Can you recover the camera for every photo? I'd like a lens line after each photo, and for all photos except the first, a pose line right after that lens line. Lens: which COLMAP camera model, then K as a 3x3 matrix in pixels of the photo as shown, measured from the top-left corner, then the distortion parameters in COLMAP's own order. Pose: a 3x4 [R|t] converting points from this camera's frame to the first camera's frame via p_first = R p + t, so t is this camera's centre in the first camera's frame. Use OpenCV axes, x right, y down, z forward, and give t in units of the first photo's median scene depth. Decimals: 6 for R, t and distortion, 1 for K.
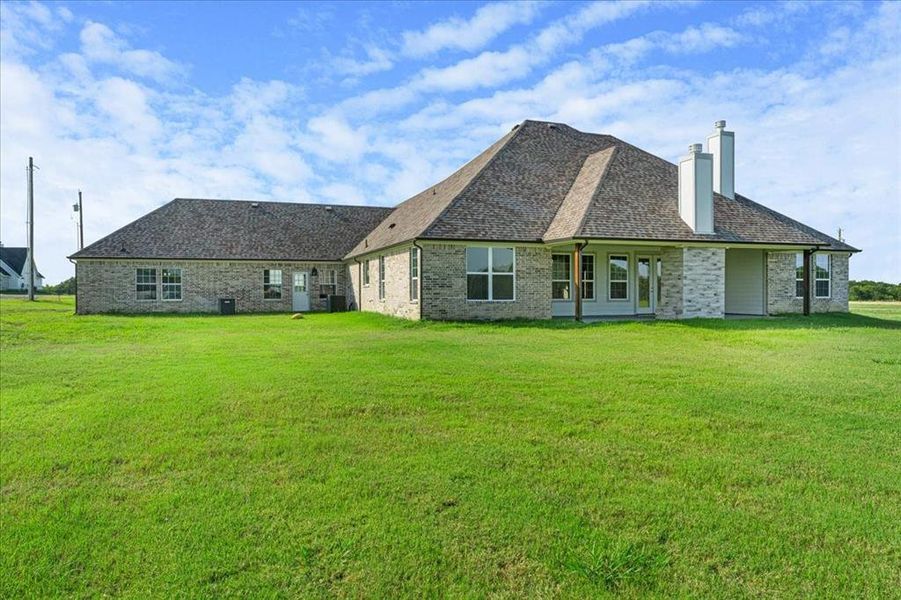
lens RADIAL K [[642.8, 0, 484.4], [0, 642.8, 297.5], [0, 0, 1]] dist [-0.014129, 0.005653]
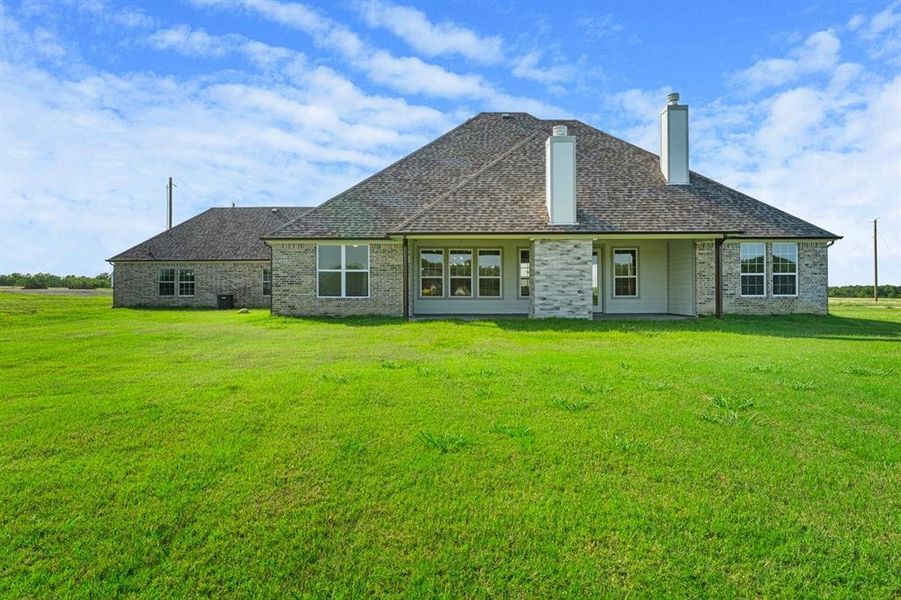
lens RADIAL K [[642.8, 0, 448.9], [0, 642.8, 287.8], [0, 0, 1]] dist [-0.014129, 0.005653]
pose [[0.940350, -0.000262, -0.340207, 0.415762], [-0.003478, 0.999940, -0.010383, -0.000227], [0.340190, 0.010947, 0.940293, 0.083319]]
